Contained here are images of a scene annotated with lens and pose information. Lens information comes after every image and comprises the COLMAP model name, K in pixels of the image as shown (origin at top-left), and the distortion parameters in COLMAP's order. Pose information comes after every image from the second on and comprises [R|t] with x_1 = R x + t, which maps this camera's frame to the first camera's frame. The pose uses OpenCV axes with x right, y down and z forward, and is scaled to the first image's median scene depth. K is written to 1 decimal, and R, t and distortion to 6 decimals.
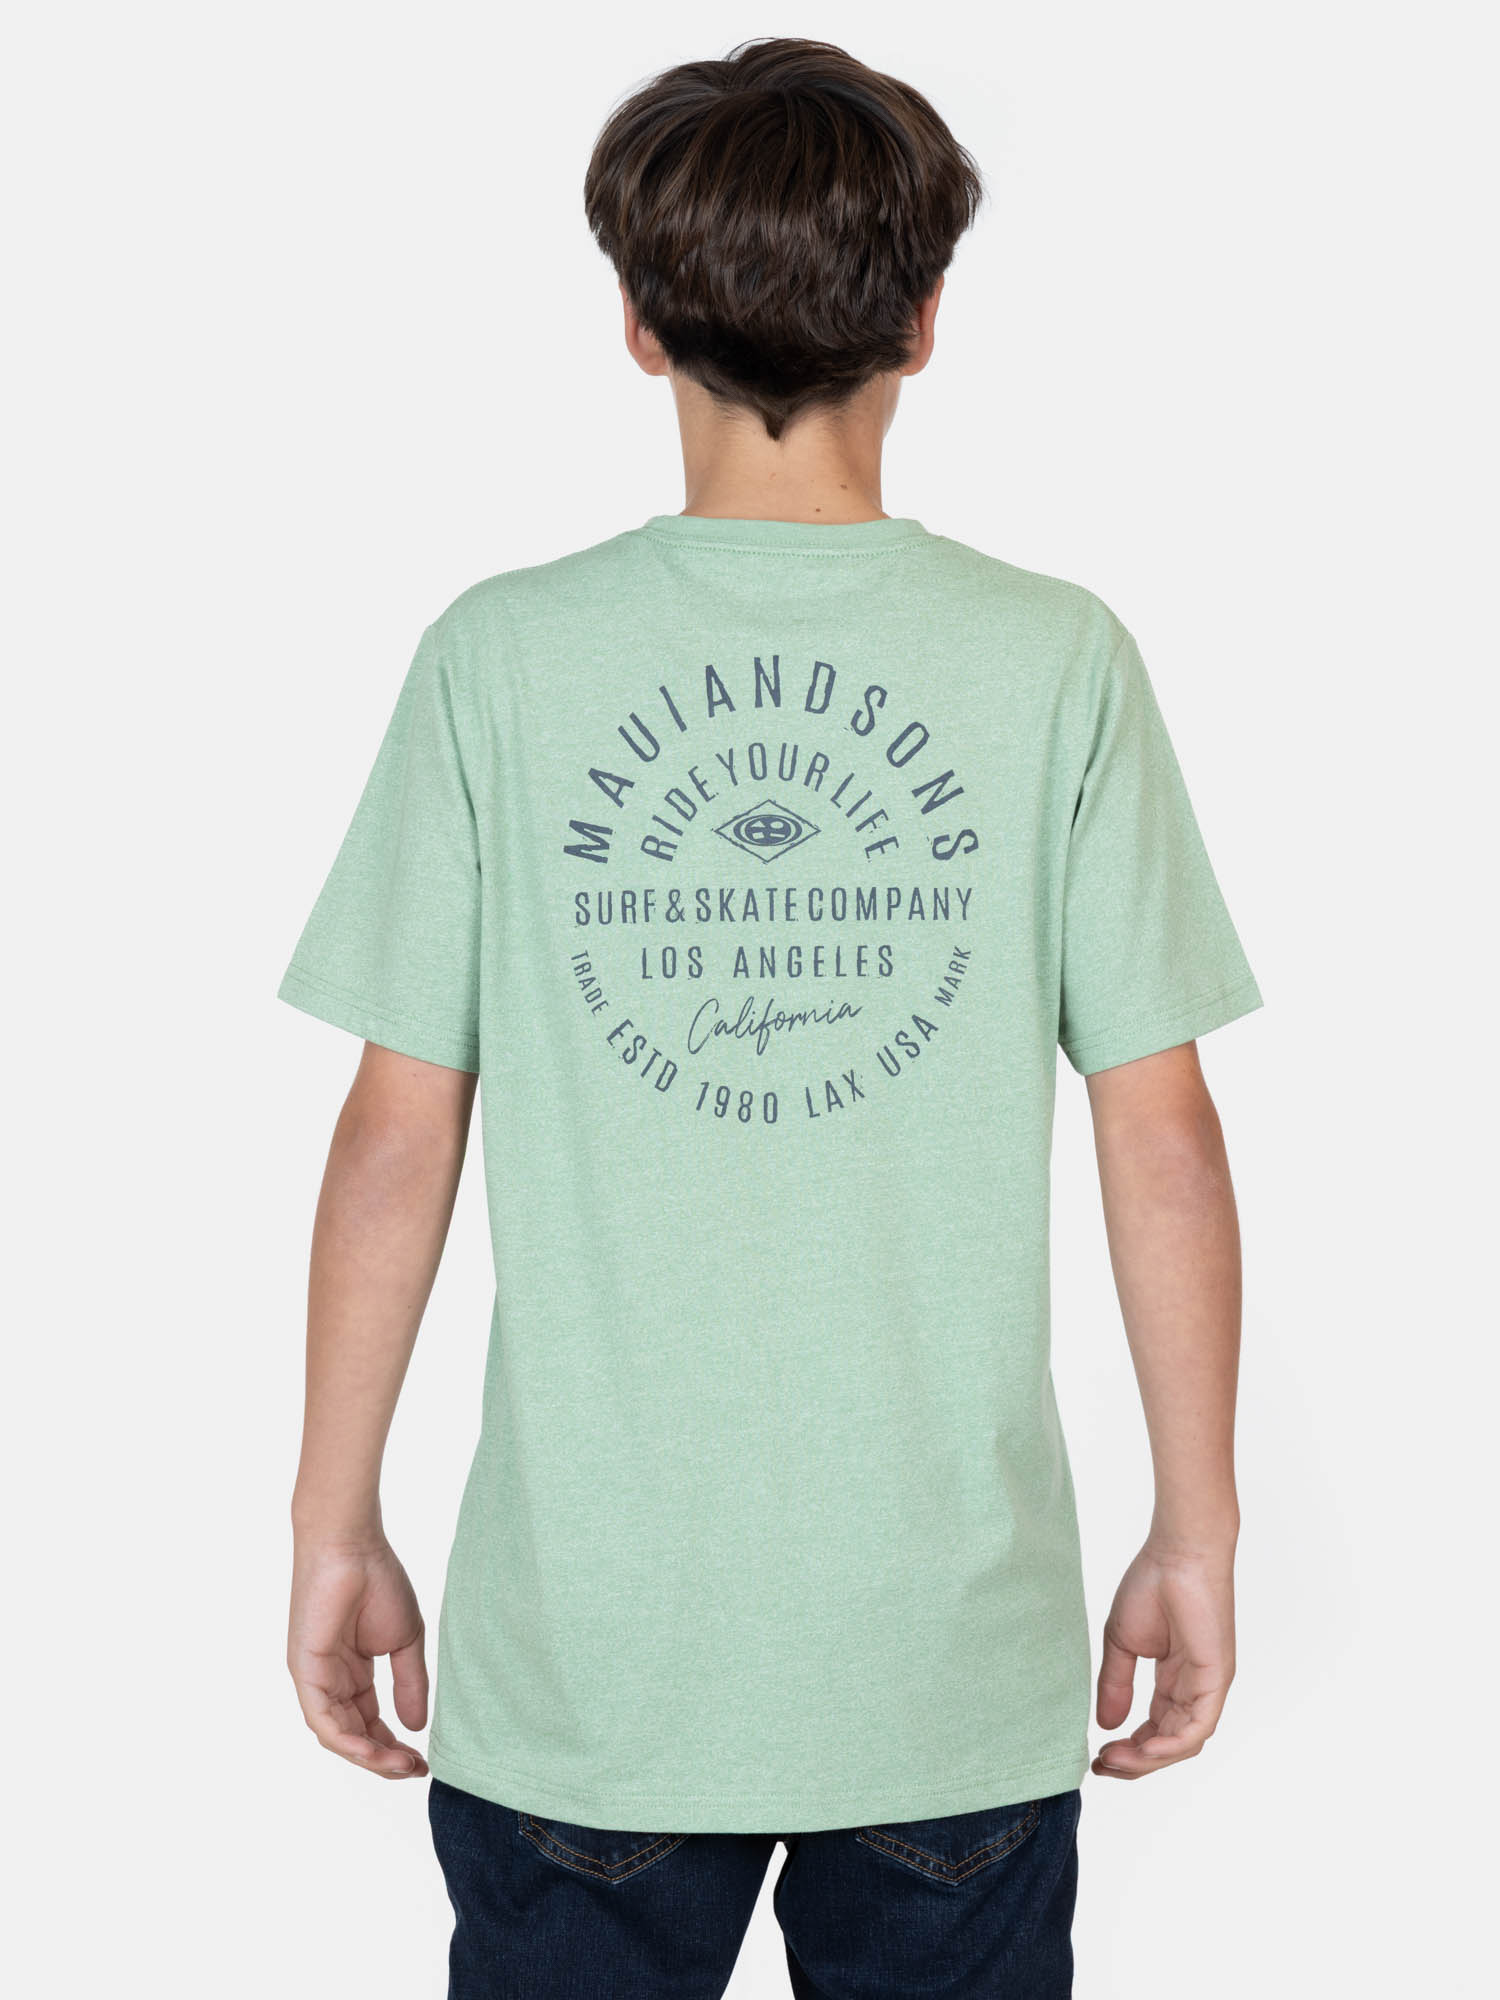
lens RADIAL K [[4799.8, 0, 750.0], [0, 4799.8, 1000.0], [0, 0, 1]] dist [-0.159884, -0.496681]
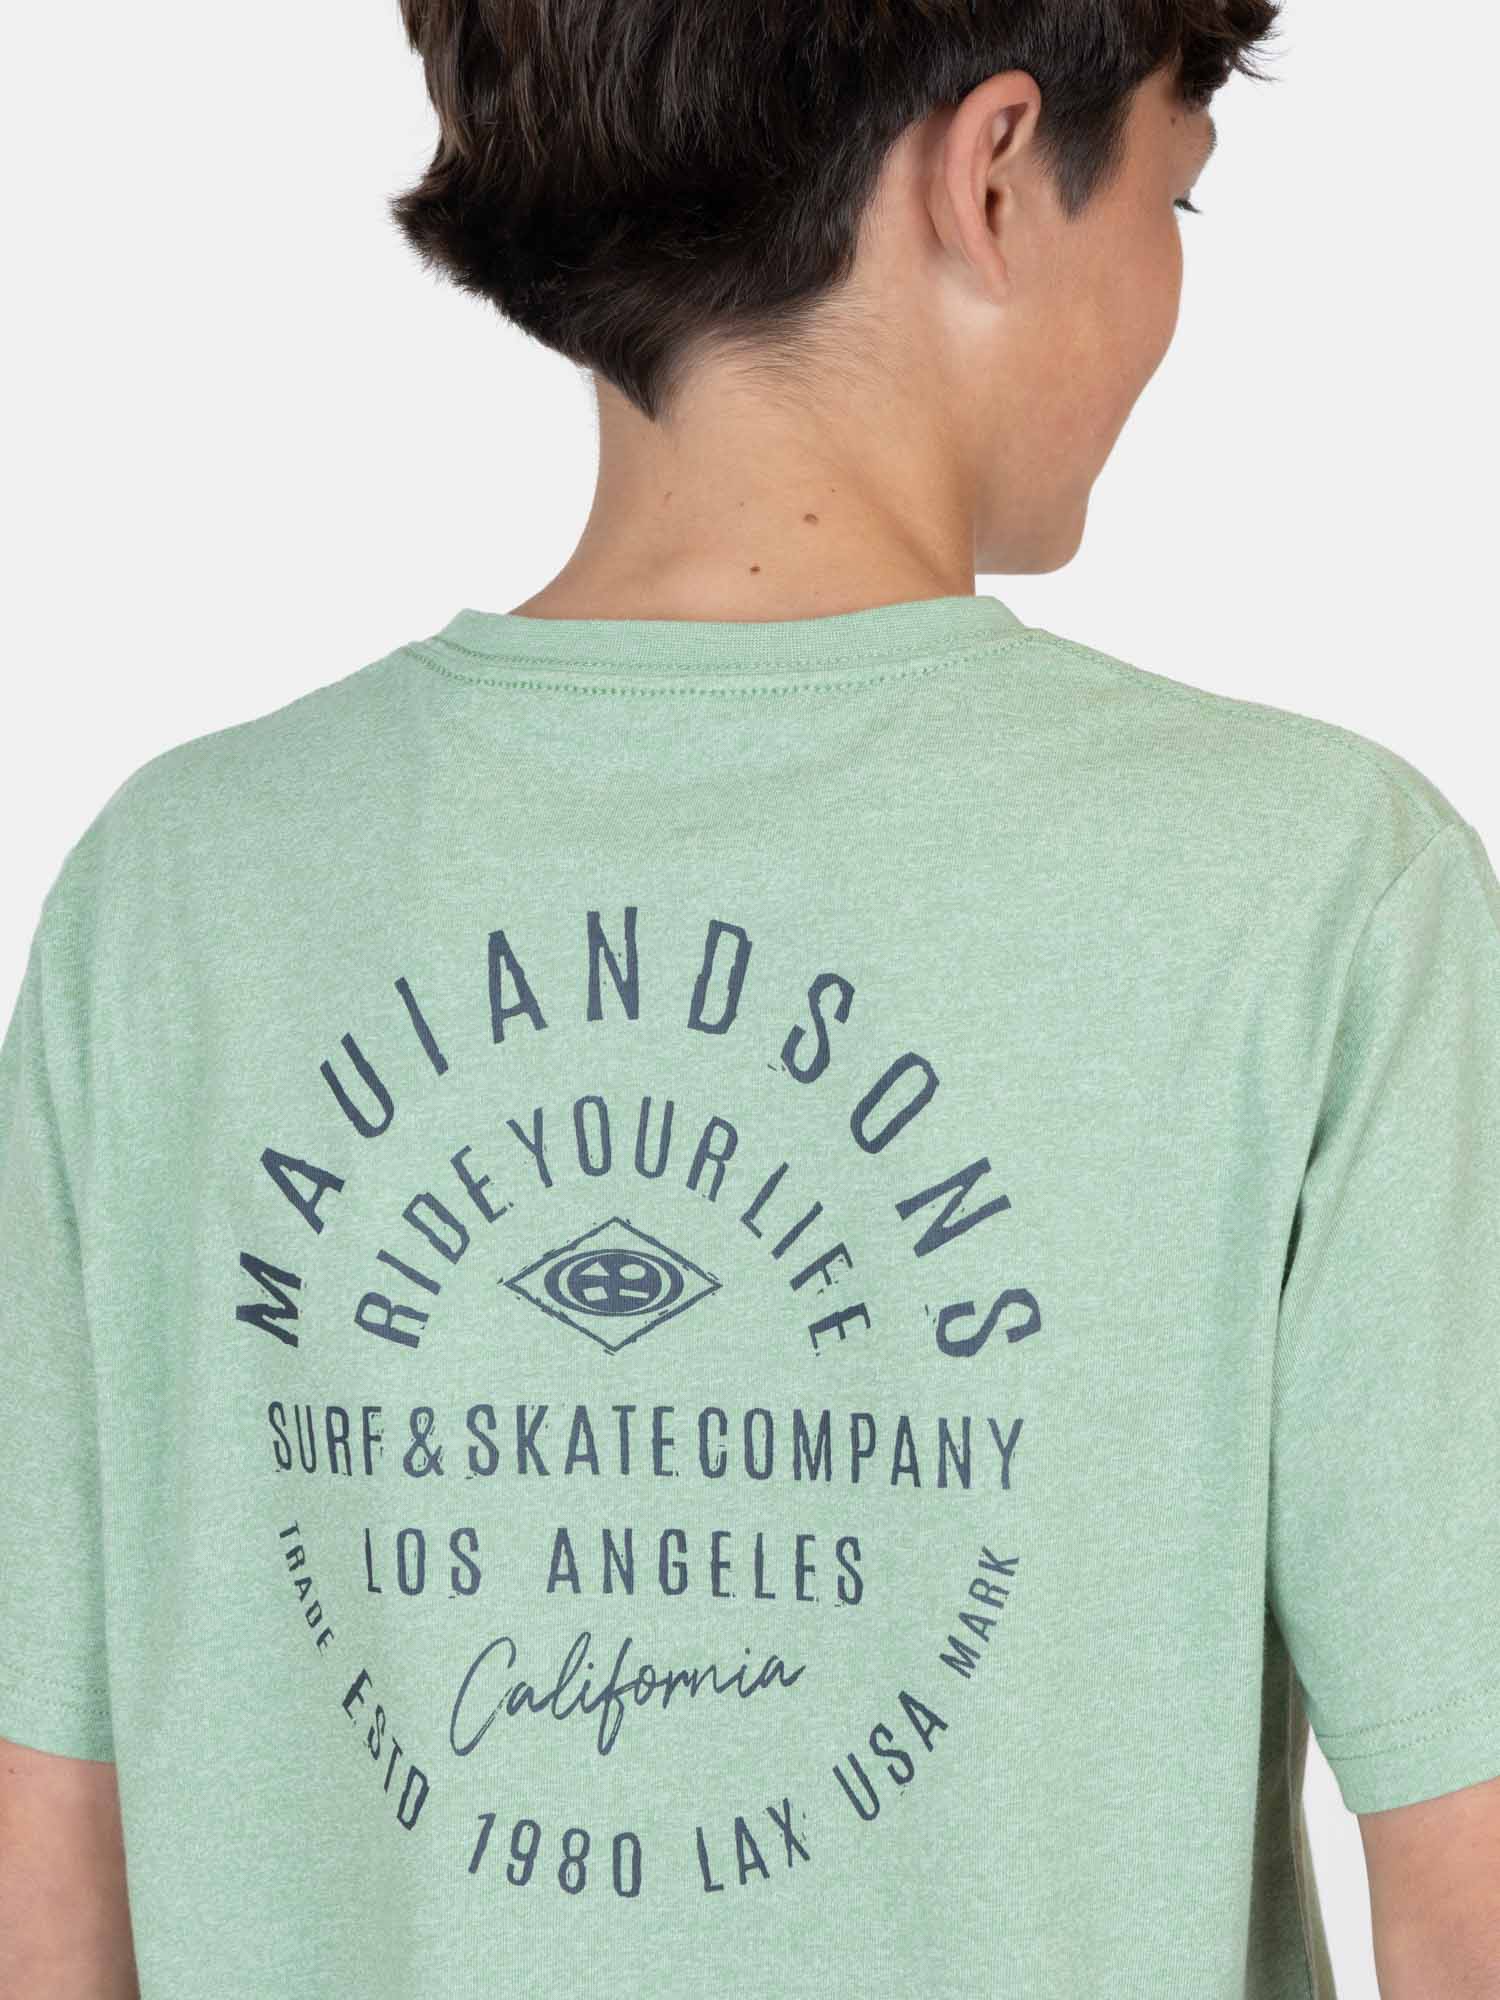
lens RADIAL K [[4799.8, 0, 750.0], [0, 4799.8, 1000.0], [0, 0, 1]] dist [-0.159884, -0.496681]
pose [[0.957011, -0.005173, -0.290006, 0.152903], [0.011108, 0.999761, 0.018822, -0.071807], [0.289840, -0.021234, 0.956840, 0.555141]]
